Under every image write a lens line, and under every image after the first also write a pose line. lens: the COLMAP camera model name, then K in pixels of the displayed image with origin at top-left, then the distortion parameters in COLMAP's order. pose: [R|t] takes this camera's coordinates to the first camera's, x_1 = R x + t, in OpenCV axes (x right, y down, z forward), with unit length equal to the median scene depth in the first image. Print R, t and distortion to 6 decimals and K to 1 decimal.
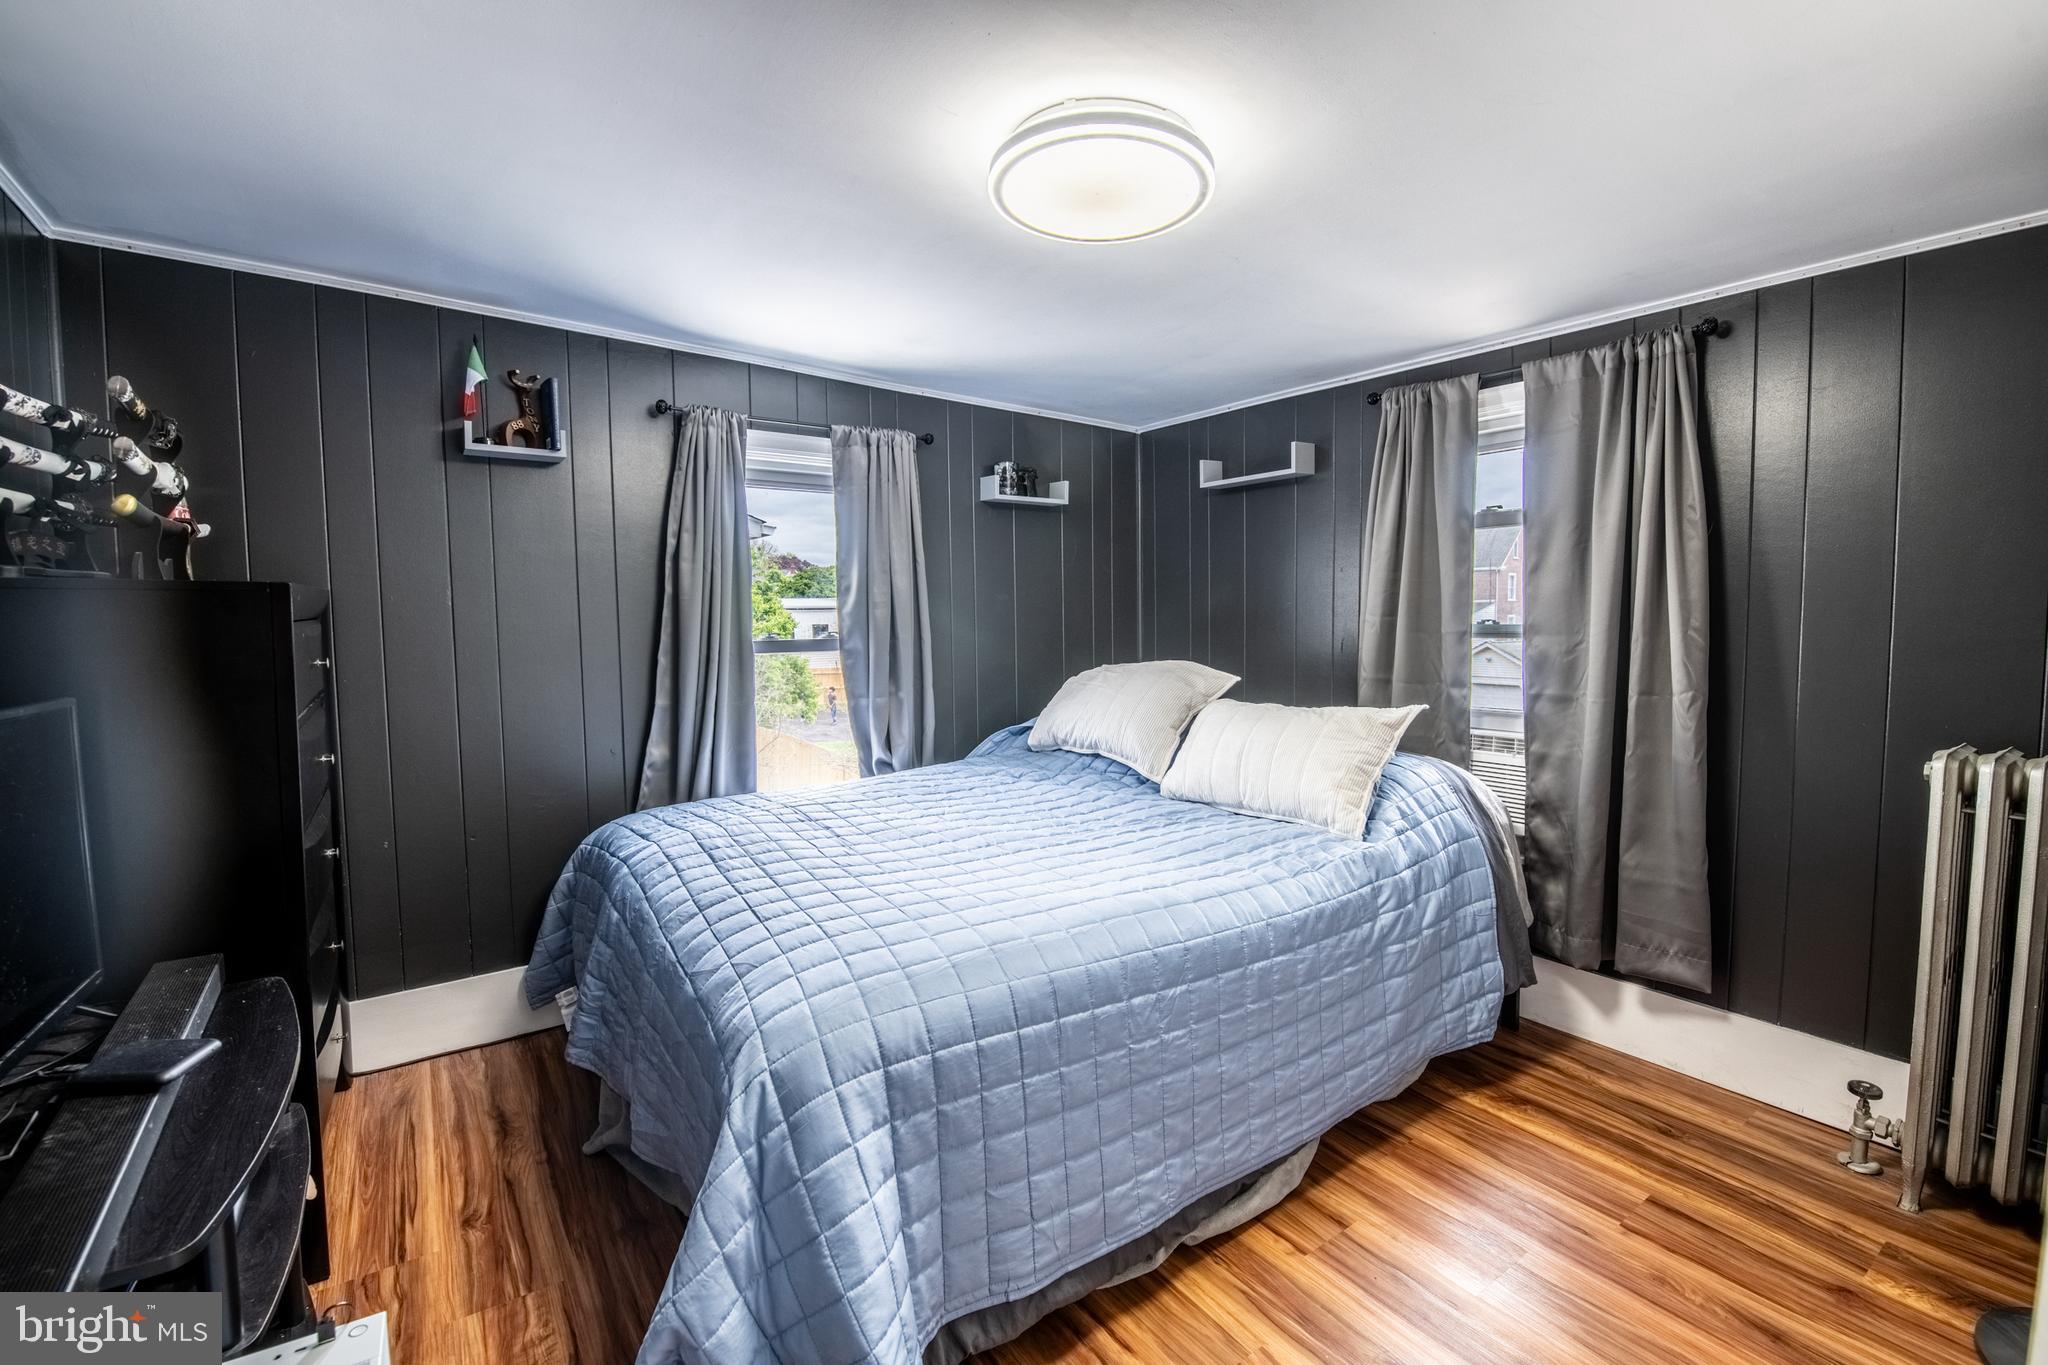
lens RADIAL K [[884.0, 0, 1031.2], [0, 884.0, 674.6], [0, 0, 1]] dist [-0.001362, -0.011159]
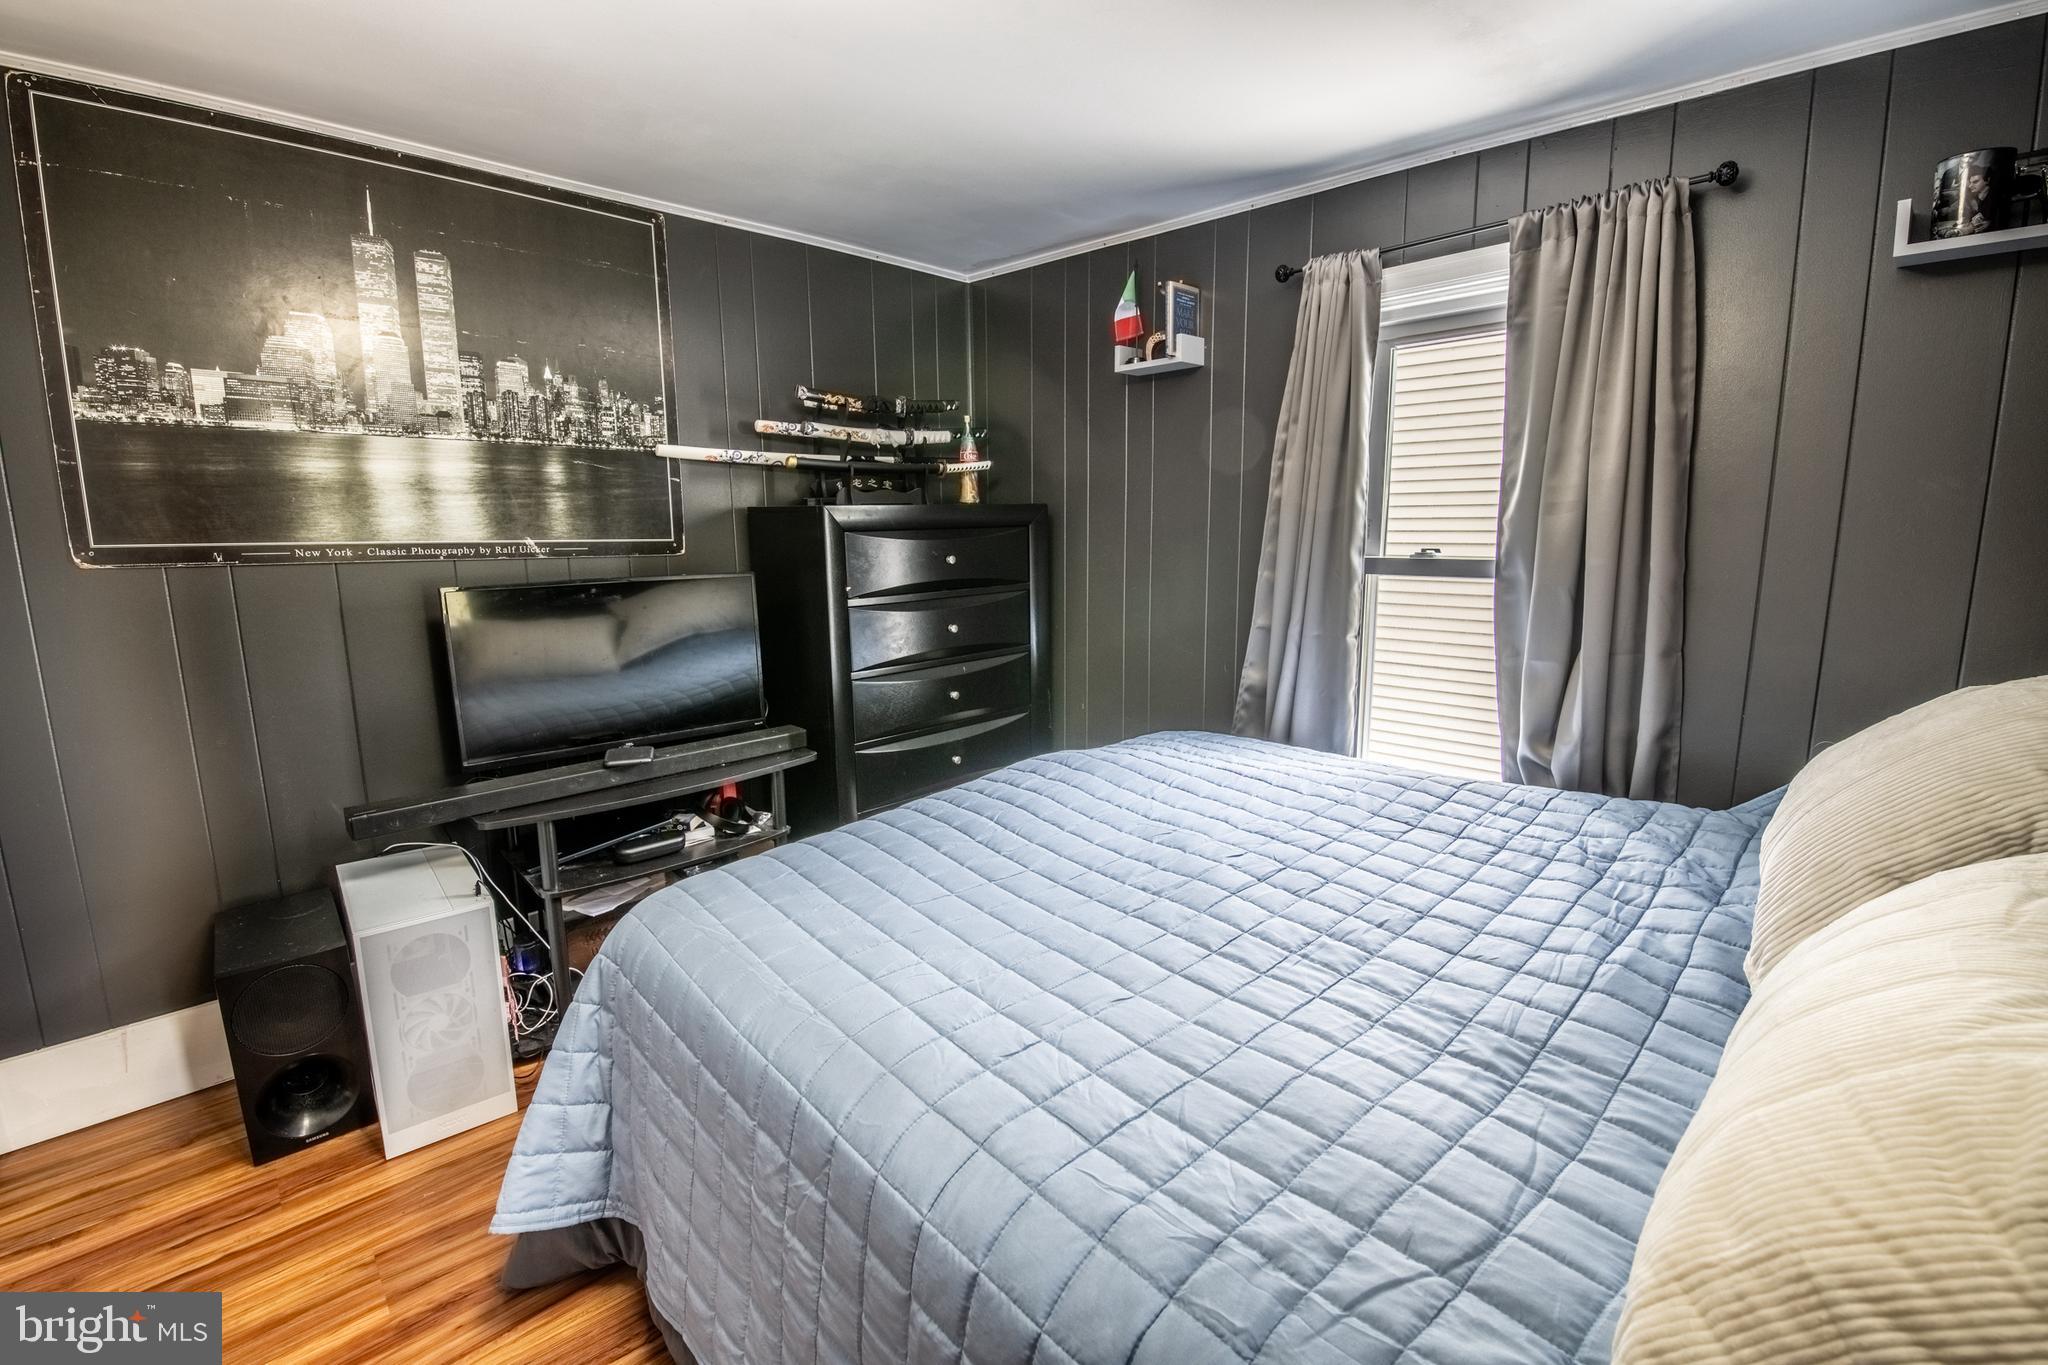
lens RADIAL K [[884.0, 0, 1031.2], [0, 884.0, 674.6], [0, 0, 1]] dist [-0.001362, -0.011159]
pose [[0.132855, 0.171433, -0.976197, 0.392677], [-0.068513, 0.984160, 0.163507, -0.041729], [0.988765, 0.045159, 0.142496, 0.582195]]
